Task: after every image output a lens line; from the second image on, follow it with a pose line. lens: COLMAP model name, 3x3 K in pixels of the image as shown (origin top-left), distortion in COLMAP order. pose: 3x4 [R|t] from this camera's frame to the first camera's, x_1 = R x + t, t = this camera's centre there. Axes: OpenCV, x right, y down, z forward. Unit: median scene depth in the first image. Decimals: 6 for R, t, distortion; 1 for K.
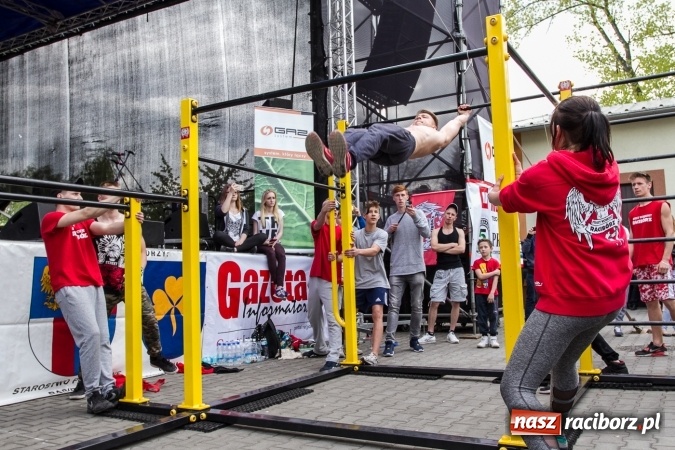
lens RADIAL K [[625.0, 0, 337.5], [0, 625.0, 225.0], [0, 0, 1]] dist [-0.008145, -0.012554]
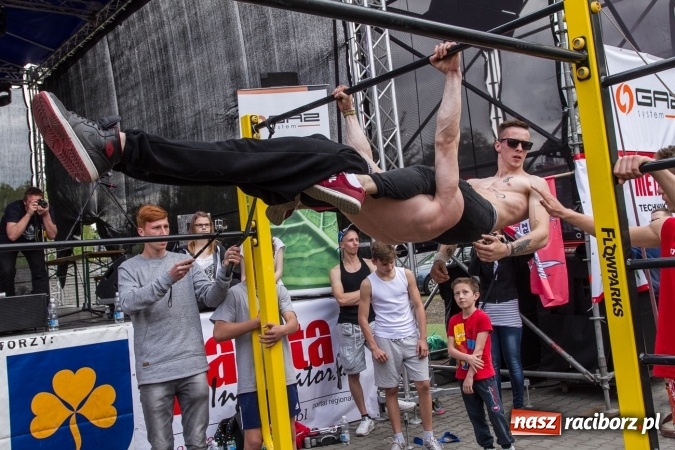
lens RADIAL K [[669.4, 0, 337.5], [0, 669.4, 225.0], [0, 0, 1]] dist [0.002681, -0.016436]
pose [[0.938187, -0.085099, -0.335504, 0.216929], [0.103480, 0.993933, 0.037260, -0.056958], [0.330298, -0.069675, 0.941302, 0.329055]]
